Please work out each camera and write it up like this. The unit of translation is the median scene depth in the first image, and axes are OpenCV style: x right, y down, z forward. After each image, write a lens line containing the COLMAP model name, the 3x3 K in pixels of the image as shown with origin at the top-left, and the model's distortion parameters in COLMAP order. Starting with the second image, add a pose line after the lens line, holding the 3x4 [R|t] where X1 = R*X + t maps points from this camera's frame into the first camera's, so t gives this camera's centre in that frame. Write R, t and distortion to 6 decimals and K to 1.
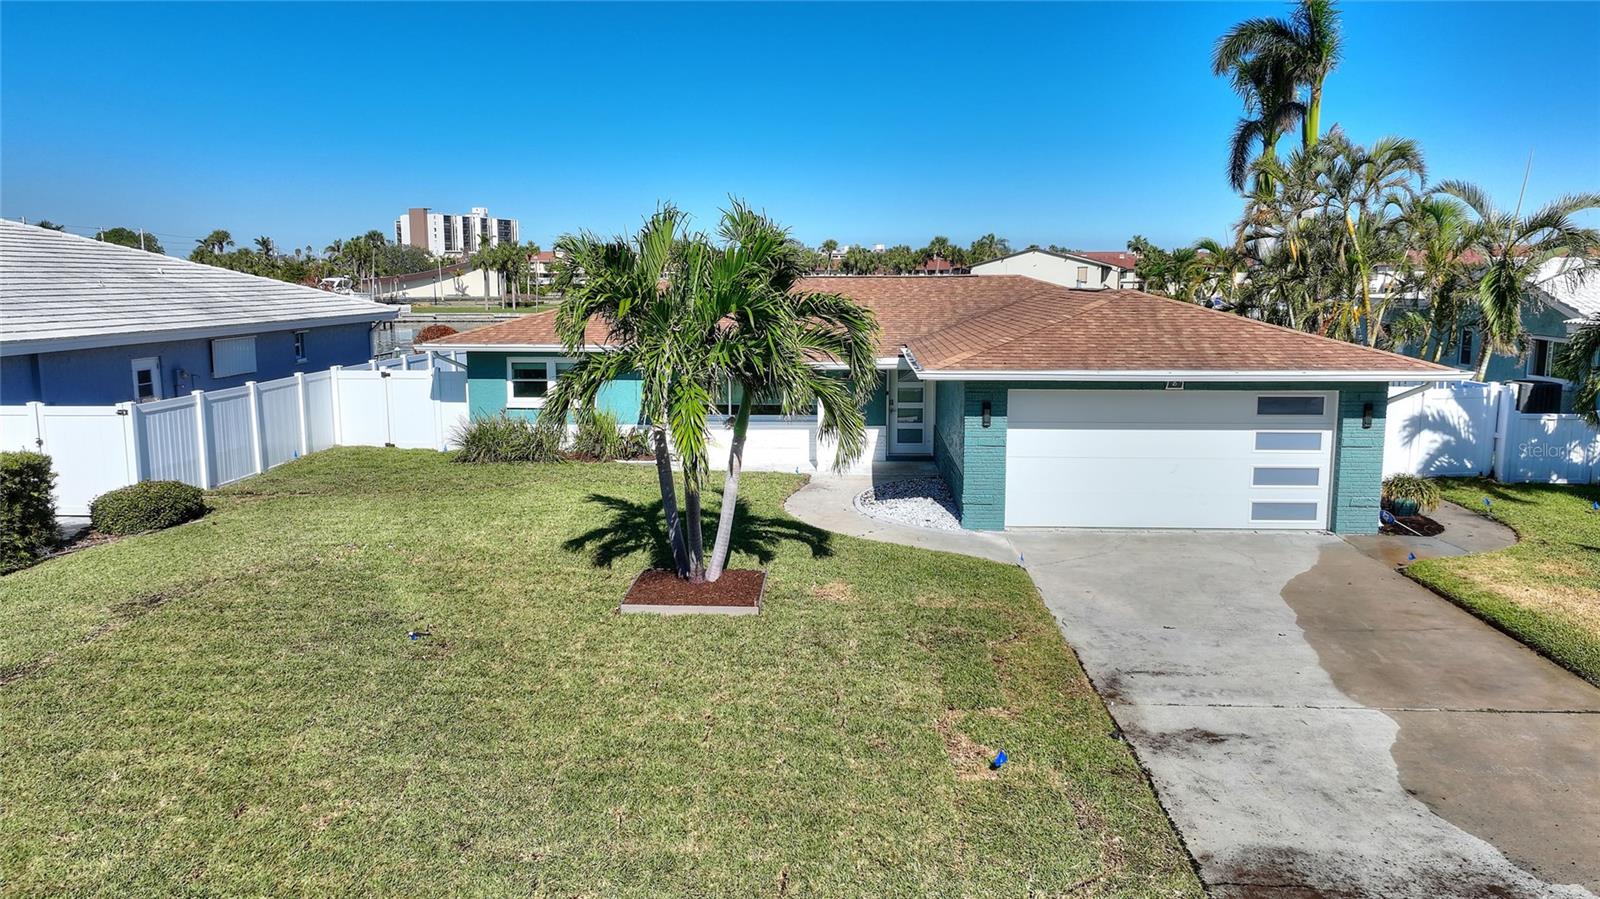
lens RADIAL K [[1124.8, 0, 807.7], [0, 1124.8, 445.1], [0, 0, 1]] dist [0.004897, 0.007547]
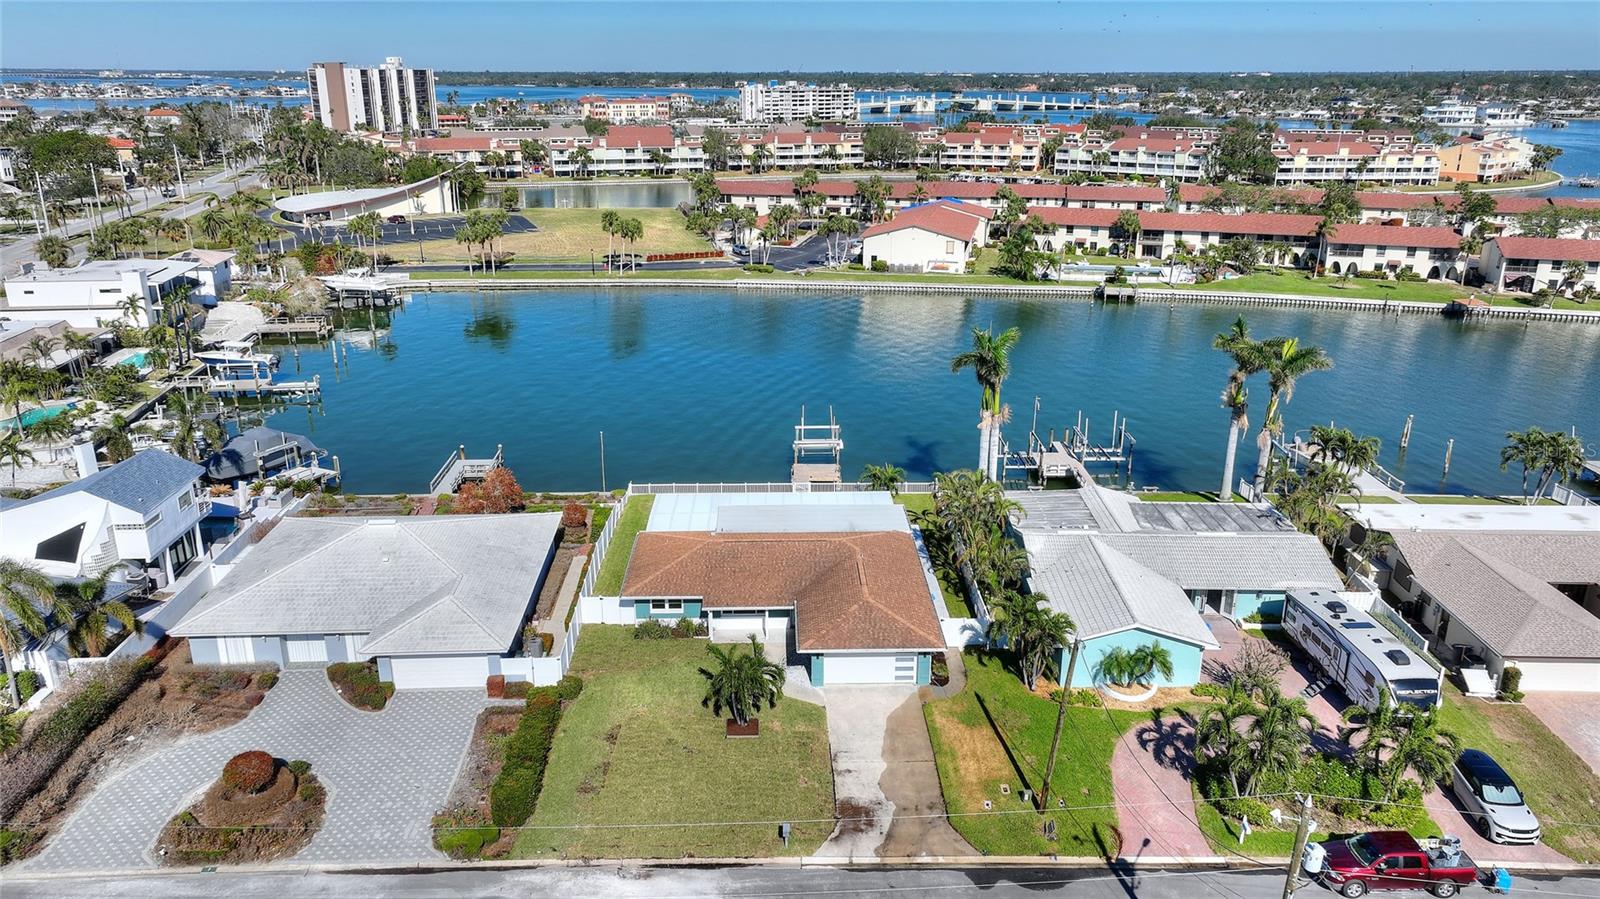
lens RADIAL K [[1124.8, 0, 807.7], [0, 1124.8, 445.1], [0, 0, 1]] dist [0.004897, 0.007547]
pose [[0.997100, -0.018249, 0.073881, -0.082098], [0.005255, 0.985015, 0.172386, -0.902532], [-0.075919, -0.171498, 0.982255, -1.632414]]
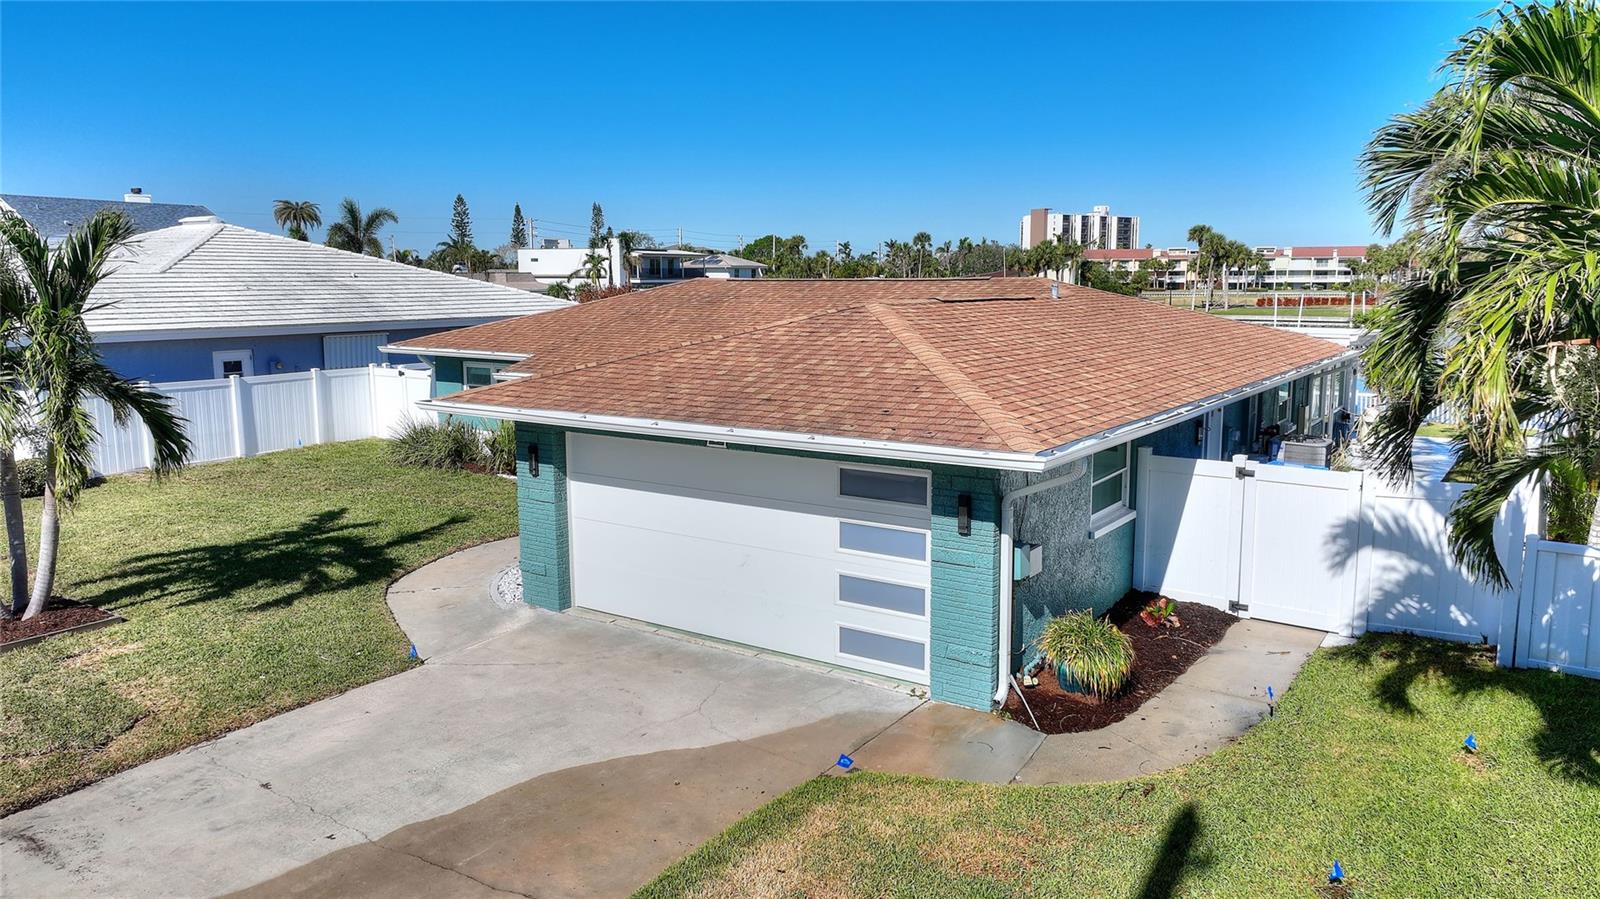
lens RADIAL K [[1124.8, 0, 807.7], [0, 1124.8, 445.1], [0, 0, 1]] dist [0.004897, 0.007547]
pose [[0.850428, 0.075778, -0.520605, 0.519372], [-0.074843, 0.996933, 0.022853, -0.049981], [0.520740, 0.019529, 0.853492, 0.307915]]
